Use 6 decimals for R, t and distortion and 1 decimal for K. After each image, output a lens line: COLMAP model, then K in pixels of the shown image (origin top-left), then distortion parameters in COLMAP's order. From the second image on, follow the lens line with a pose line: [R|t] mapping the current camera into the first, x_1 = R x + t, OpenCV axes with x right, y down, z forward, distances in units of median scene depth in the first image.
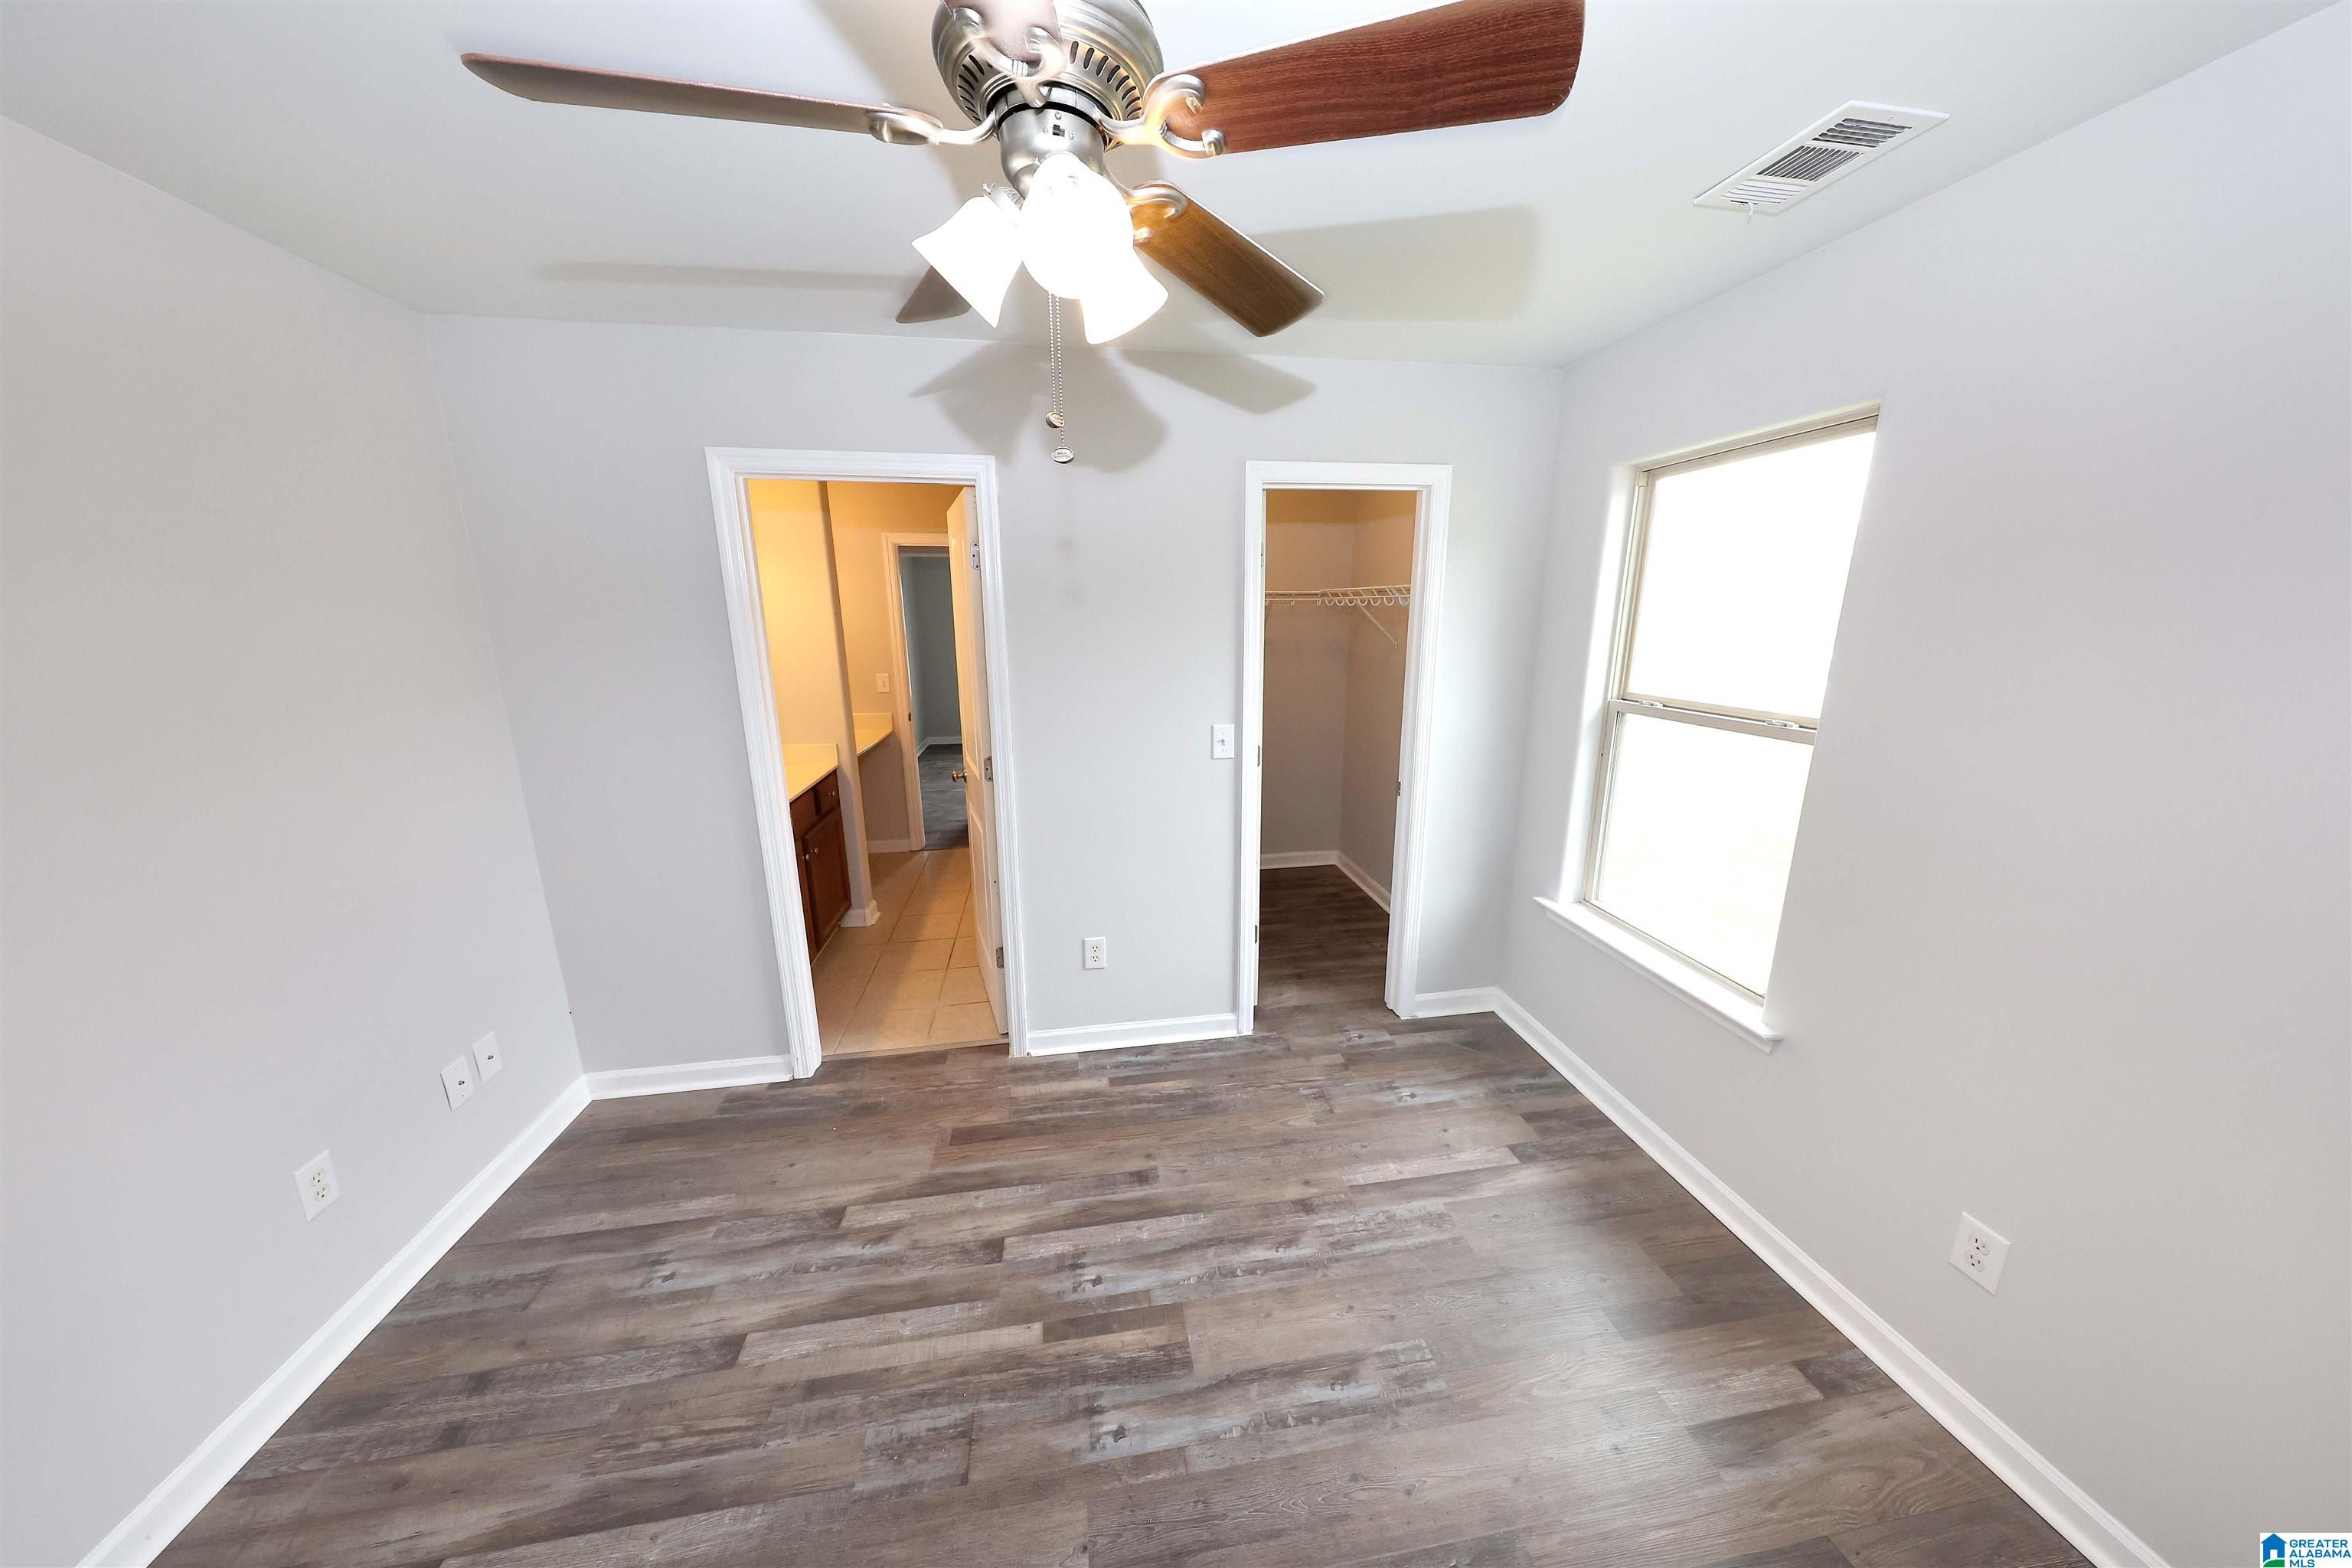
lens RADIAL K [[733.9, 0, 1180.3], [0, 733.9, 780.1], [0, 0, 1]] dist [0.000804, -0.000239]
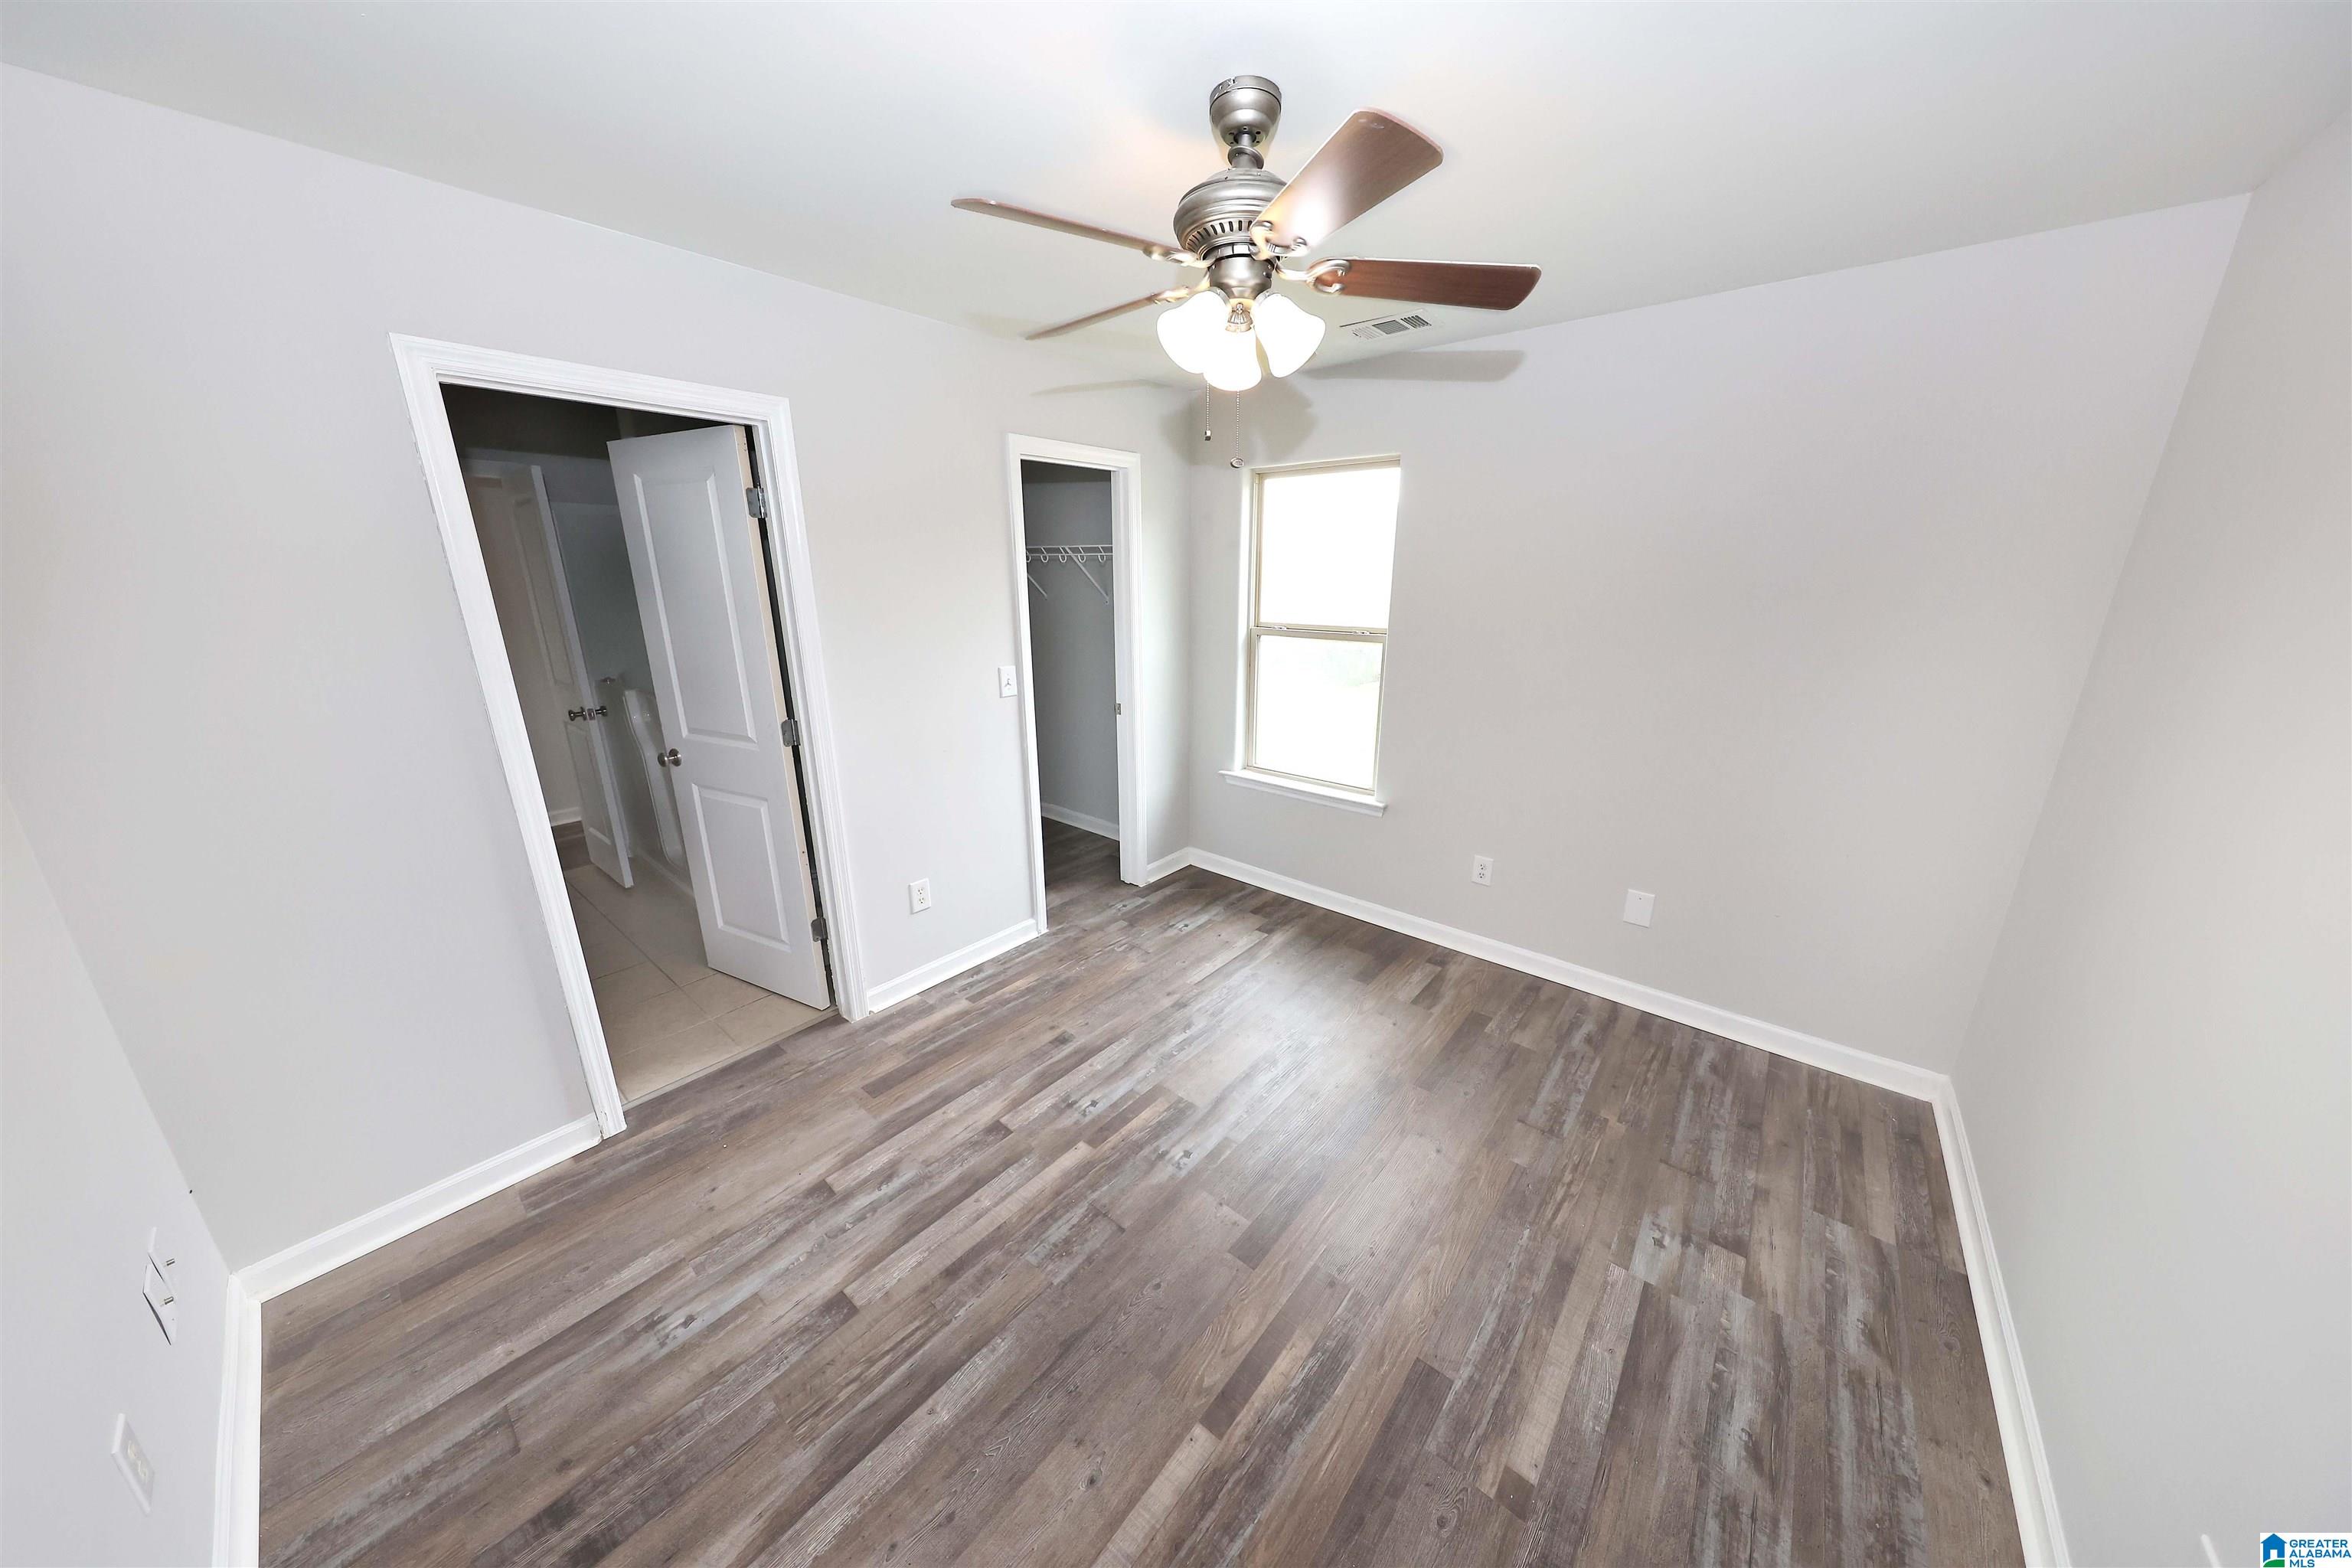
lens RADIAL K [[734.7, 0, 1182.1], [0, 734.7, 780.5], [0, 0, 1]] dist [0.000362, -0.000239]
pose [[0.756245, -0.177841, 0.629655, -0.599040], [0.145151, 0.983973, 0.103581, 0.024770], [-0.637984, 0.013062, 0.769938, -0.063845]]
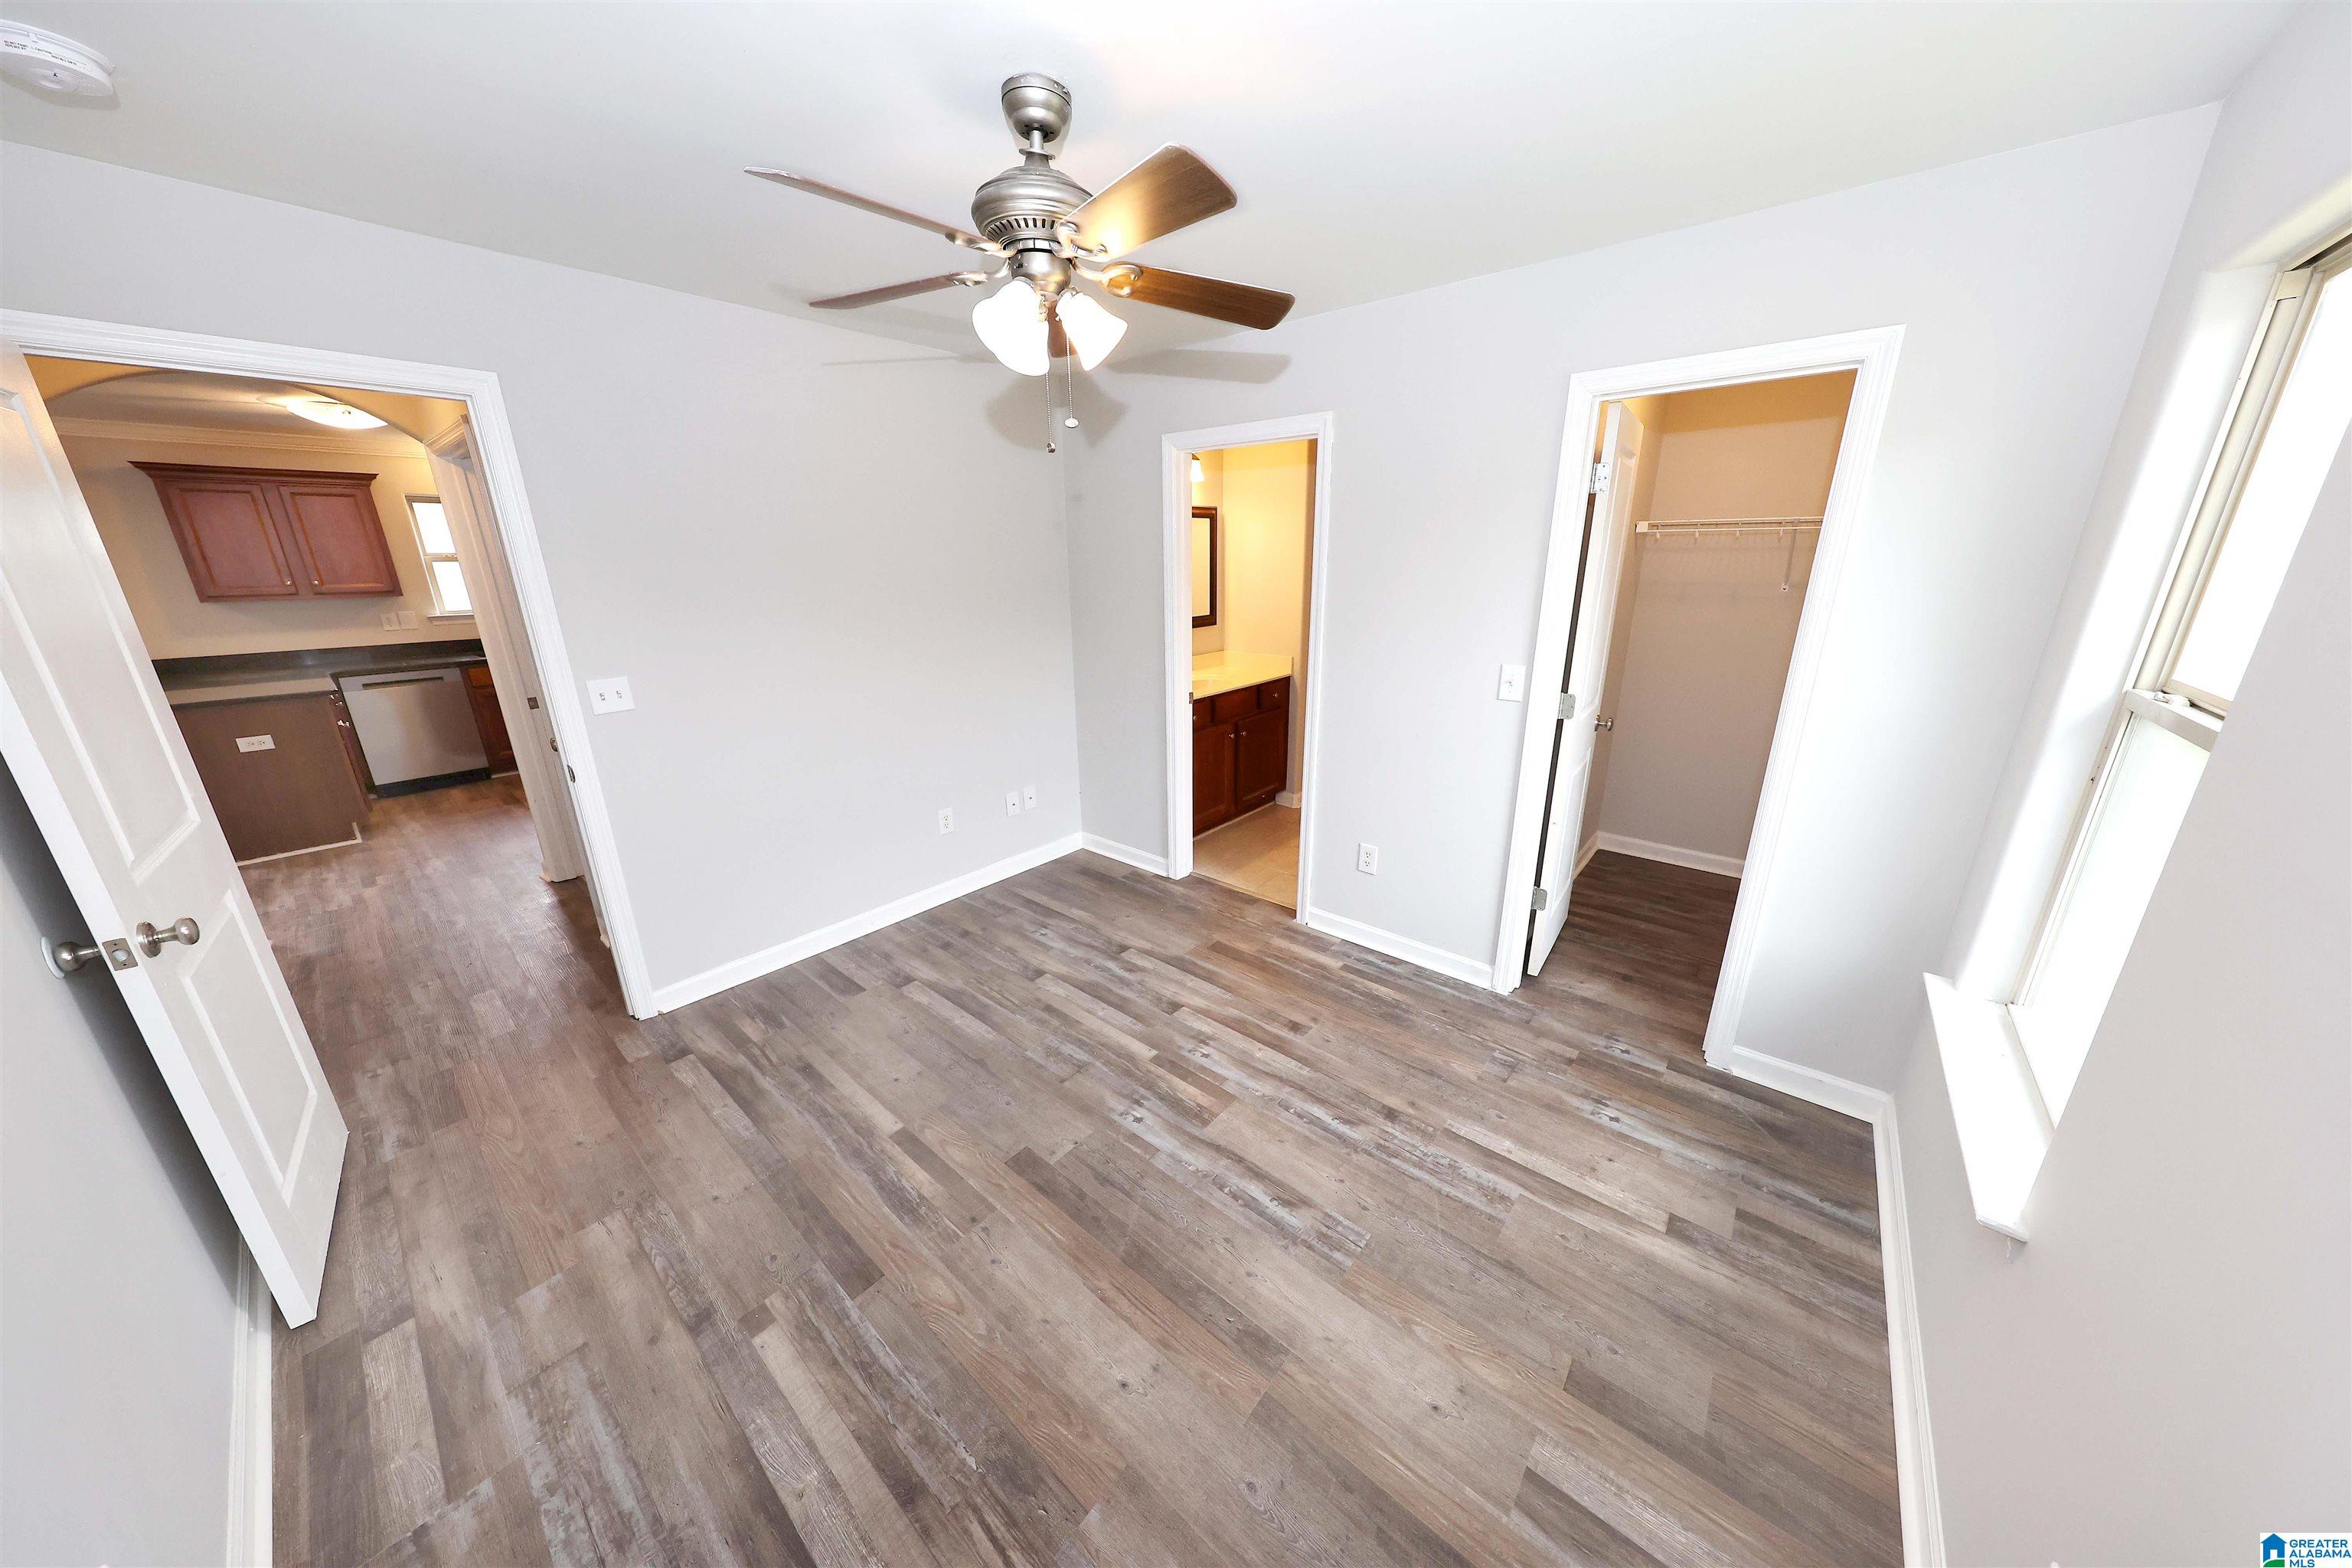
lens RADIAL K [[734.7, 0, 1182.1], [0, 734.7, 780.5], [0, 0, 1]] dist [0.000362, -0.000239]
pose [[0.653631, 0.222483, -0.723372, 0.618589], [-0.166909, 0.974656, 0.148952, 0.000345], [0.738179, 0.023378, 0.674200, 0.045274]]
